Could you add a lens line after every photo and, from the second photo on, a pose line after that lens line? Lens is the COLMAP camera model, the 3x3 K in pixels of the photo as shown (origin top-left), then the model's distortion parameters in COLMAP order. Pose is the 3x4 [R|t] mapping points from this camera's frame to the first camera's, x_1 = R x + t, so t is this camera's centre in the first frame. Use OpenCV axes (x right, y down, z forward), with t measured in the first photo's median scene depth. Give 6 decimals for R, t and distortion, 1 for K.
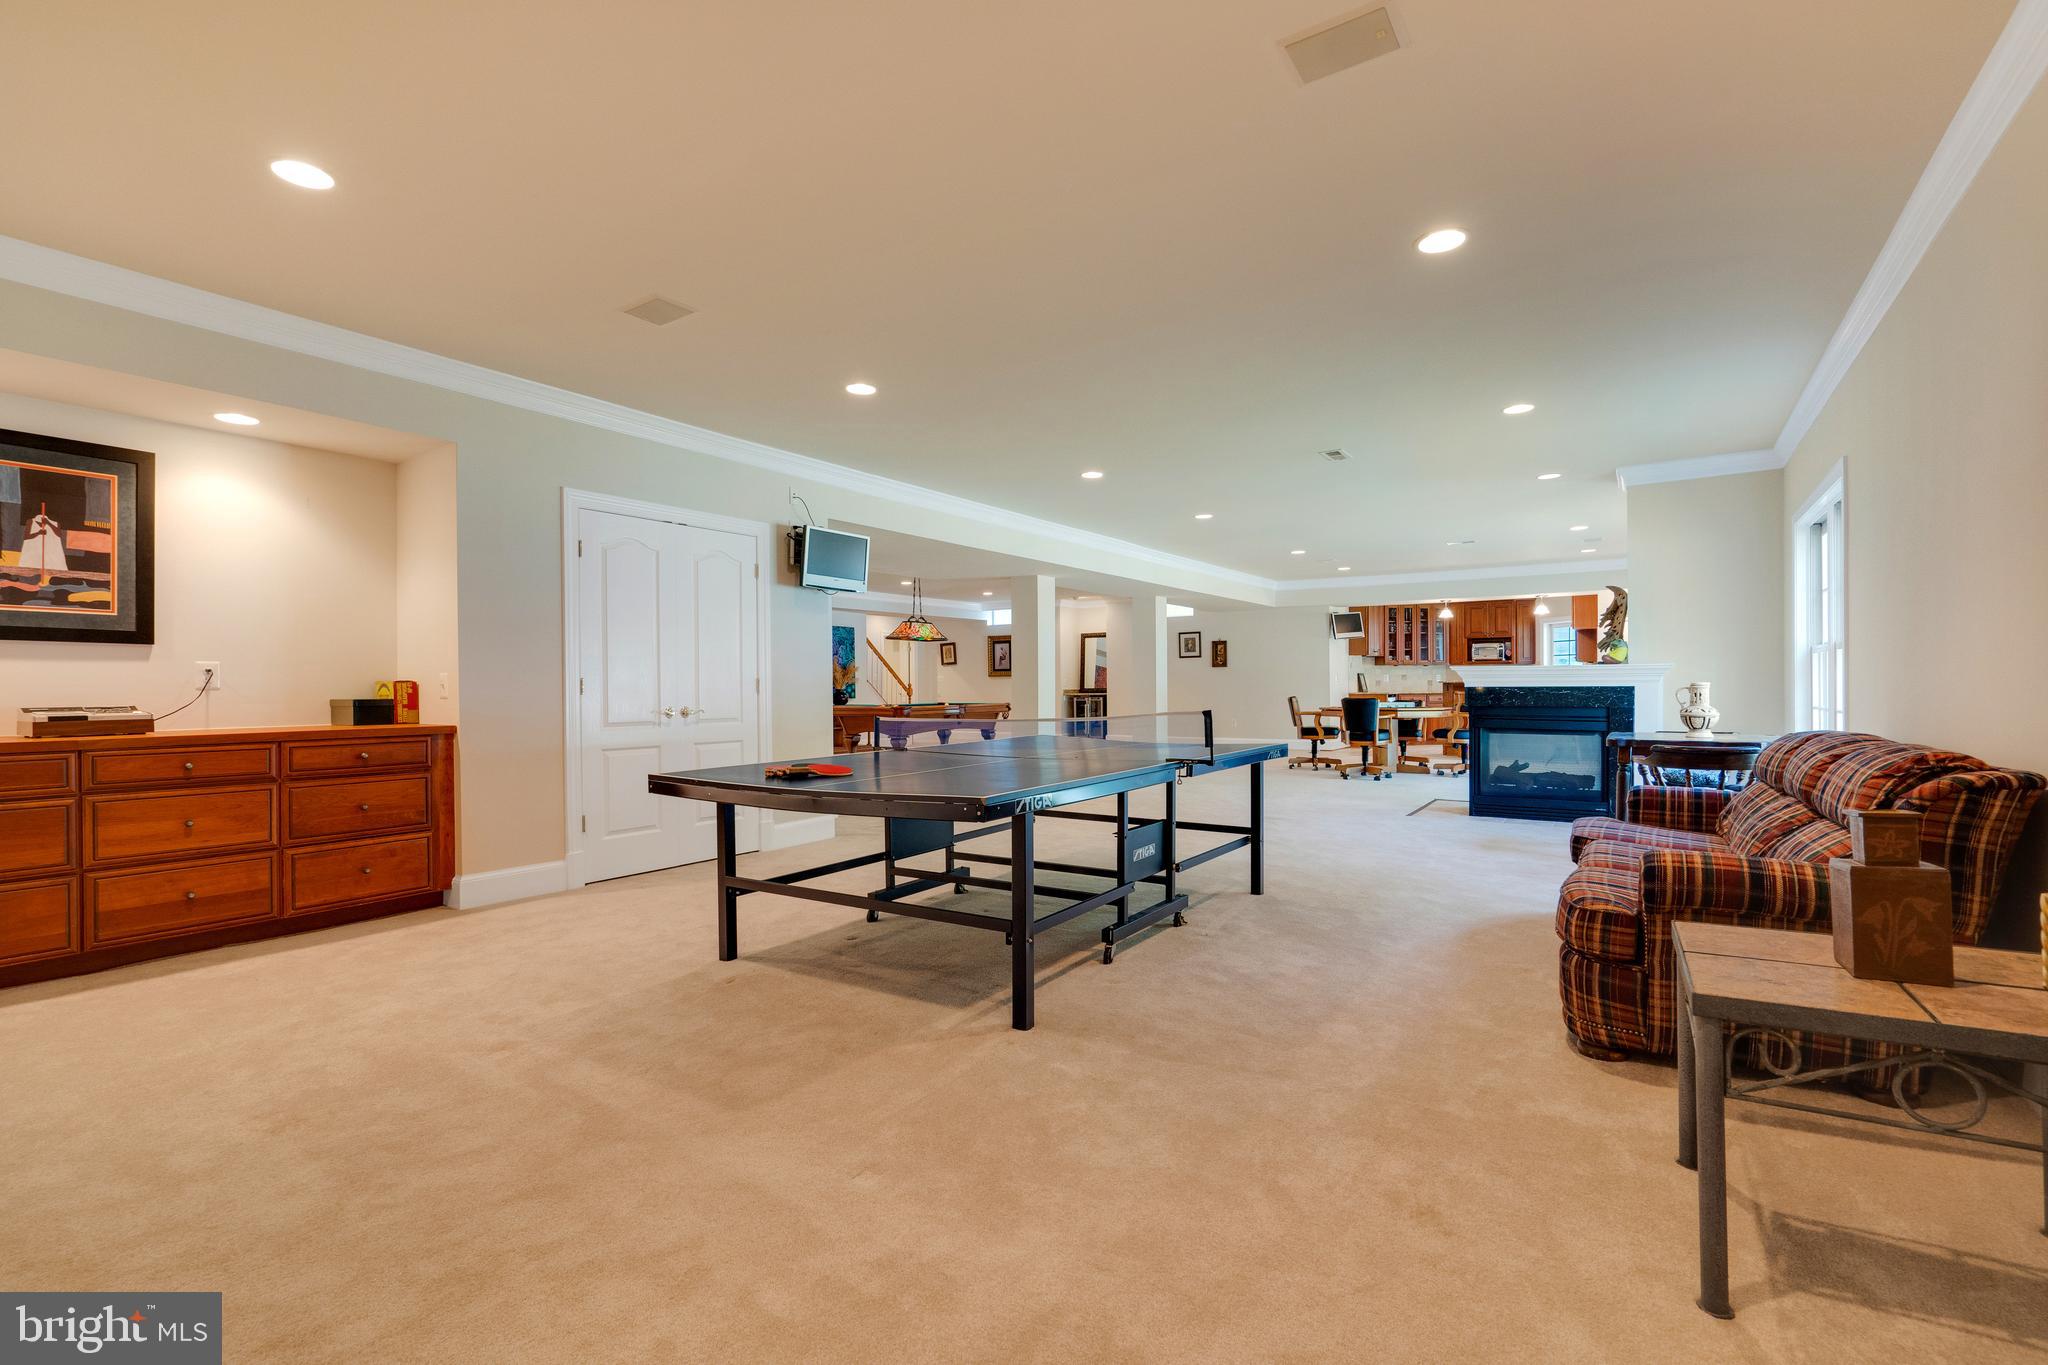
lens RADIAL K [[965.9, 0, 1033.0], [0, 965.9, 678.8], [0, 0, 1]] dist [0.000294, 0.000272]
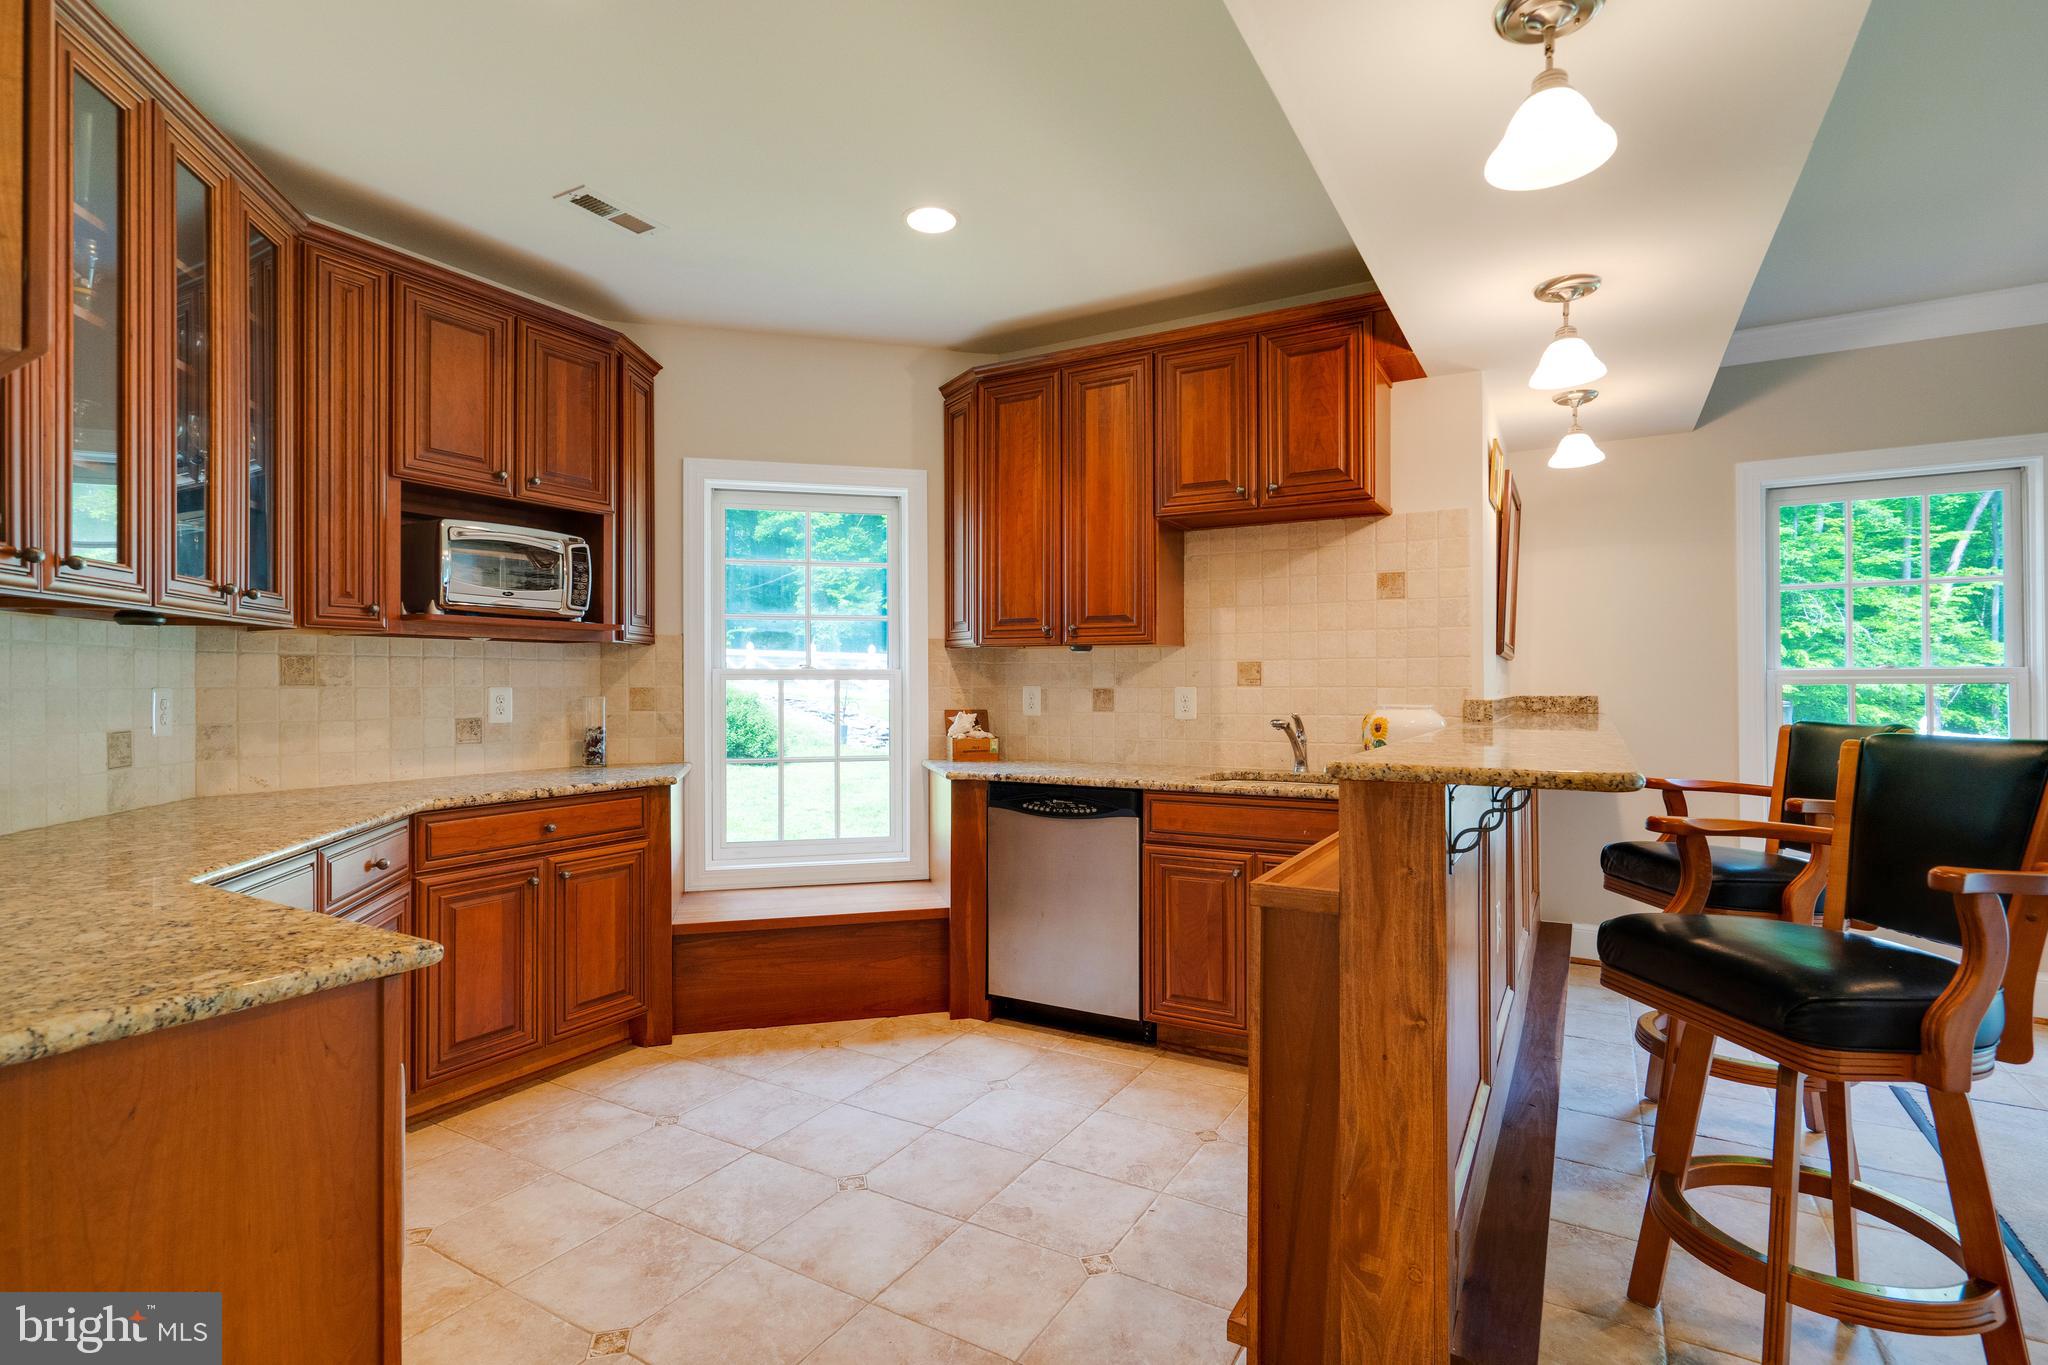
lens RADIAL K [[965.9, 0, 1033.0], [0, 965.9, 678.8], [0, 0, 1]] dist [0.000294, 0.000272]
pose [[-0.047589, 0.012175, 0.998793, 0.277778], [-0.002169, 0.999922, -0.012292, -0.004692], [-0.998865, -0.002752, -0.047559, 0.915027]]
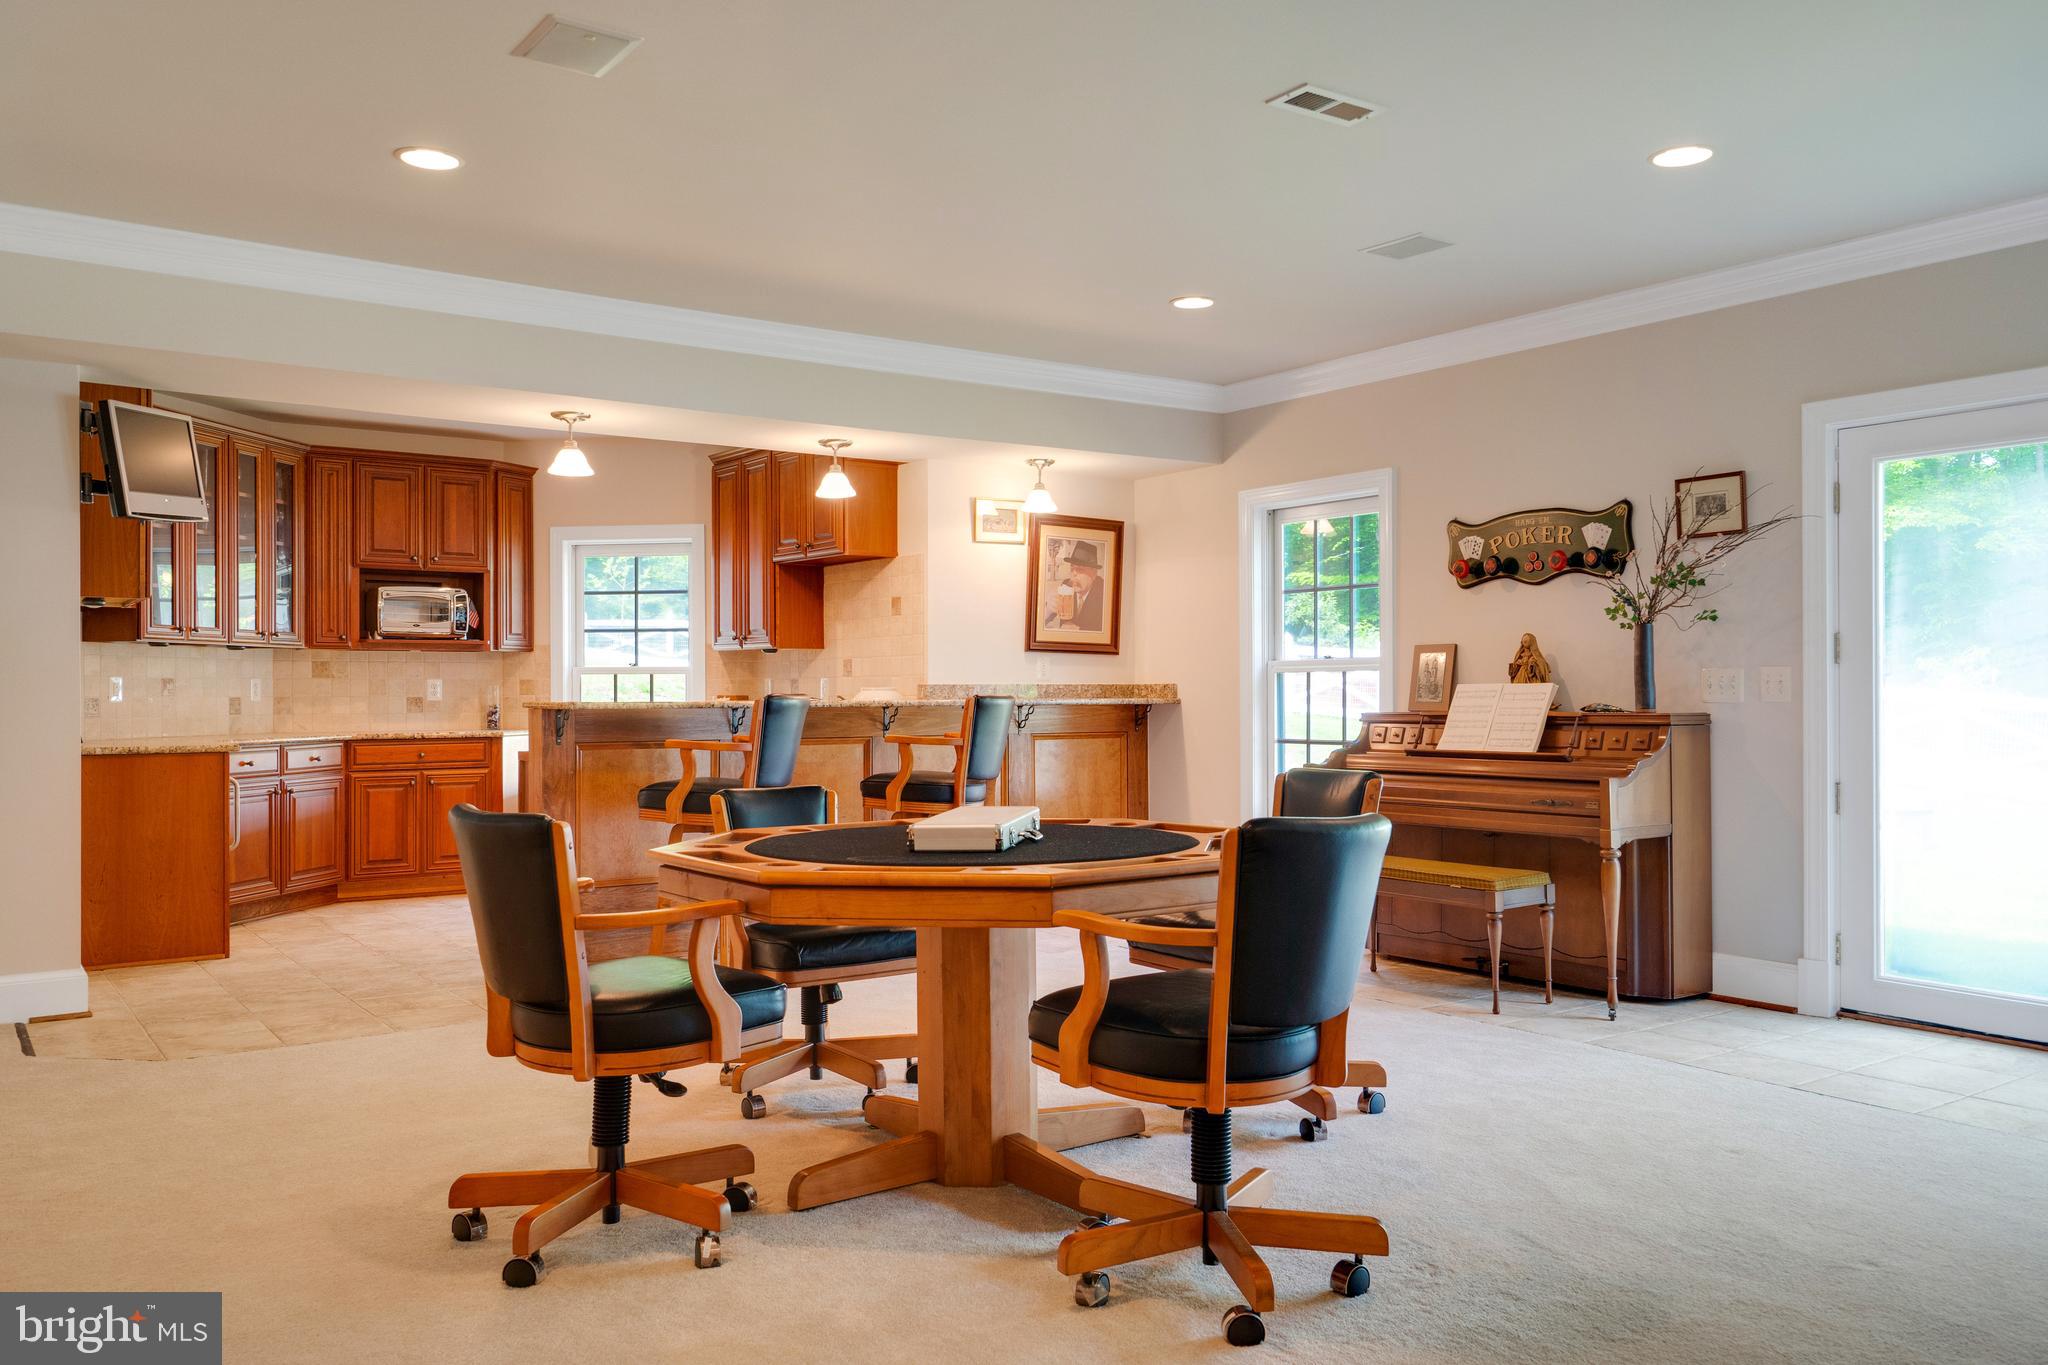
lens RADIAL K [[1554.4, 0, 1024.0], [0, 1554.4, 682.5], [0, 0, 1]] dist [0.008735, 0.000905]
pose [[0.368339, 0.010133, 0.929636, 0.046692], [-0.003479, 0.999949, -0.009521, 0.000731], [-0.929685, 0.000273, 0.368355, 0.612943]]
